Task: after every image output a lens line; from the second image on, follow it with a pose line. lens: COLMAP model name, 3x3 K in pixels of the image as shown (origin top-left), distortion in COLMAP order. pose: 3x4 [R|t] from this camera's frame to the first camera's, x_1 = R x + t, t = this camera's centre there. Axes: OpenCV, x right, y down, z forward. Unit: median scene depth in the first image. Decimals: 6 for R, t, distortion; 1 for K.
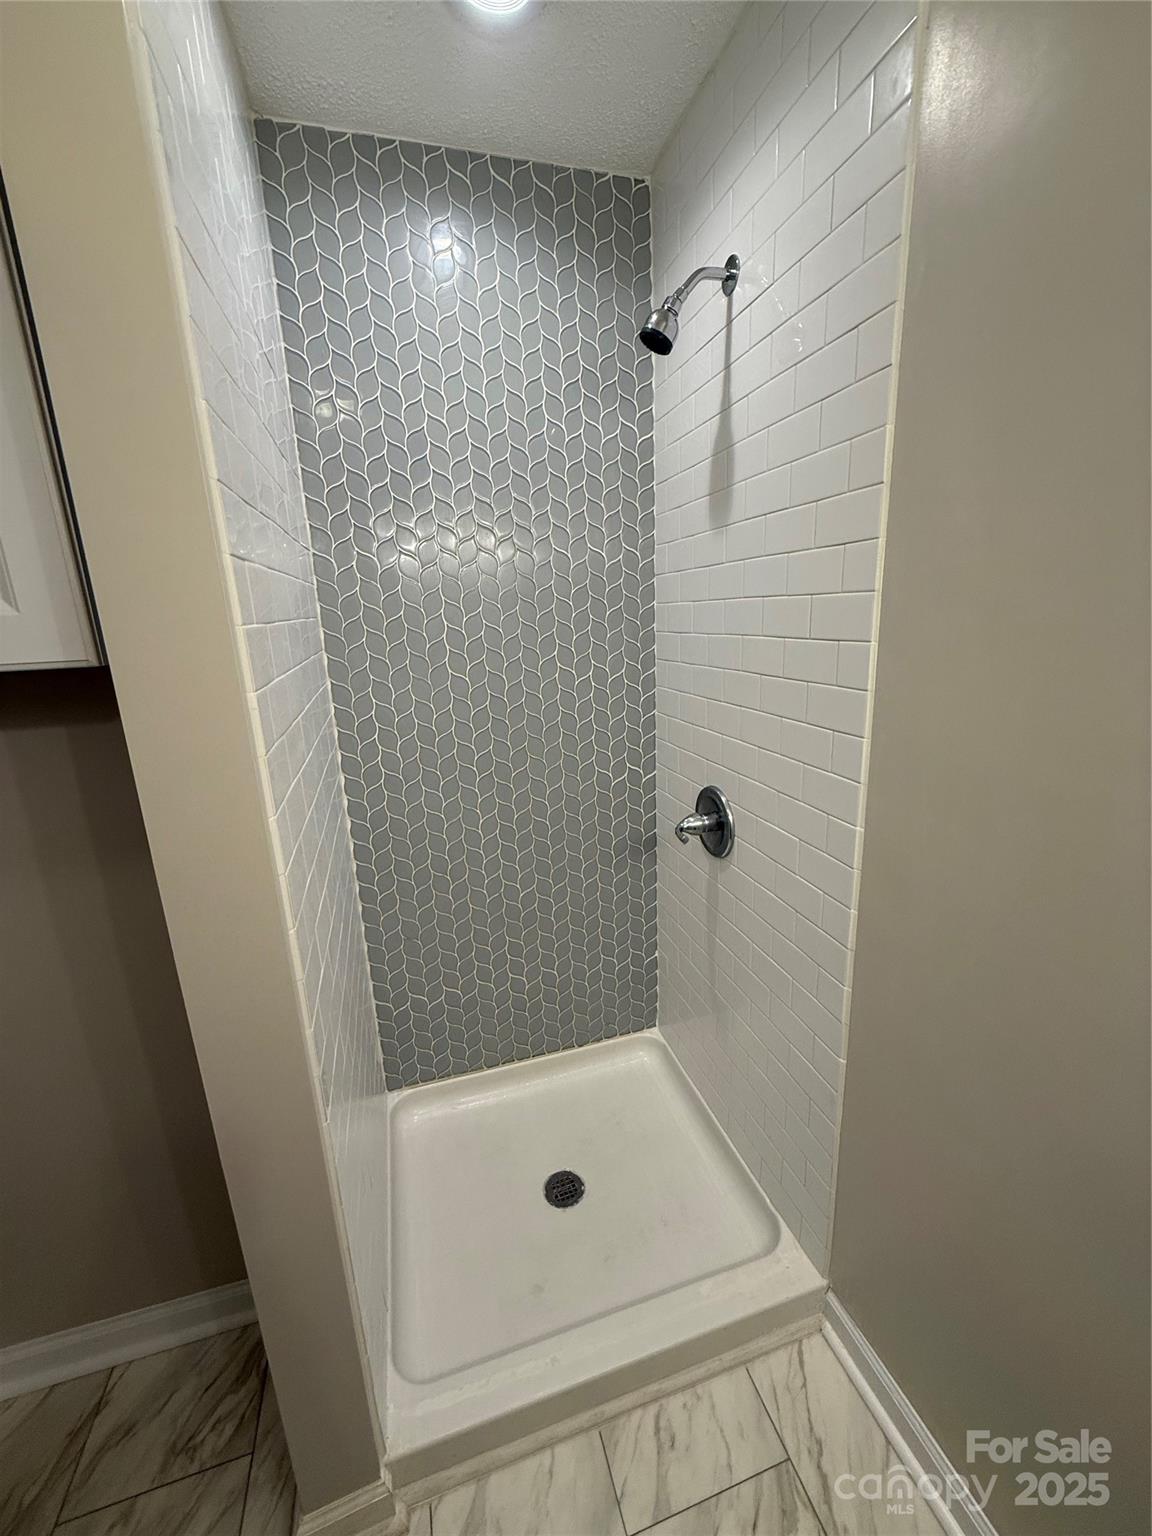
lens RADIAL K [[609.8, 0, 576.0], [0, 609.8, 768.0], [0, 0, 1]] dist [0.000711, -0.000029]
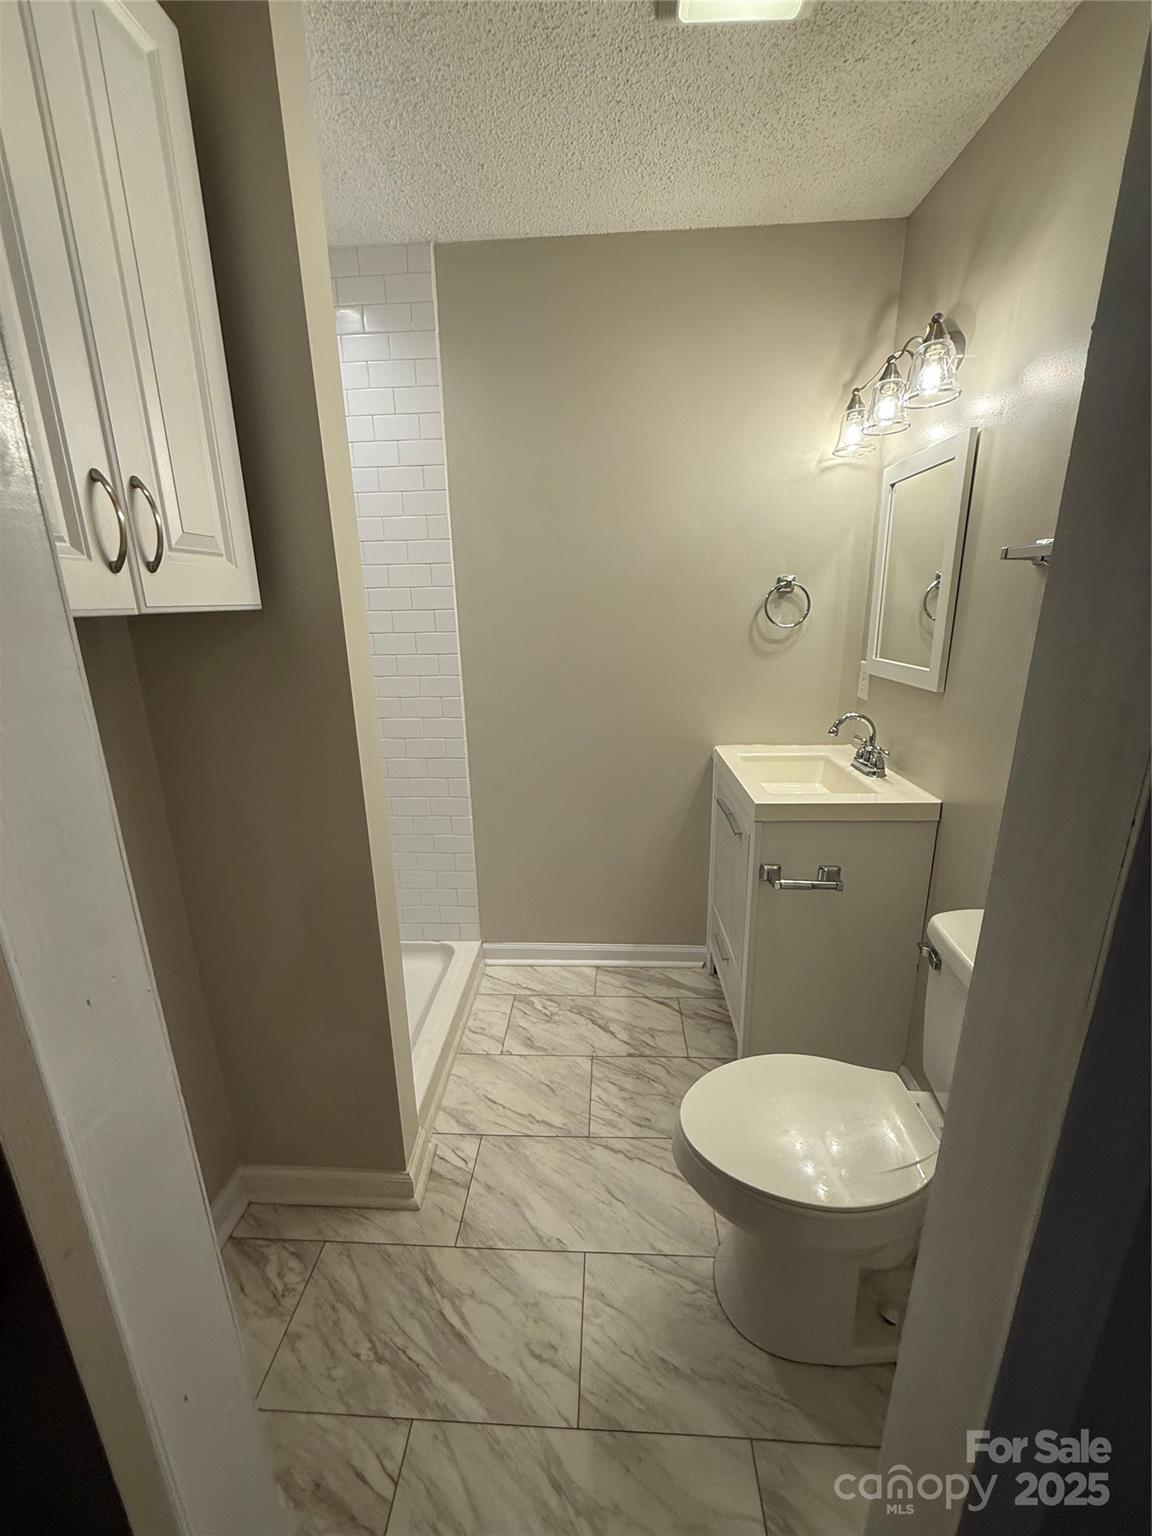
lens RADIAL K [[609.8, 0, 576.0], [0, 609.8, 768.0], [0, 0, 1]] dist [0.000711, -0.000029]
pose [[0.338561, -0.220981, 0.914627, -1.320873], [0.237941, 0.960546, 0.143999, 0.116056], [-0.910363, 0.168875, 0.377784, -0.125351]]
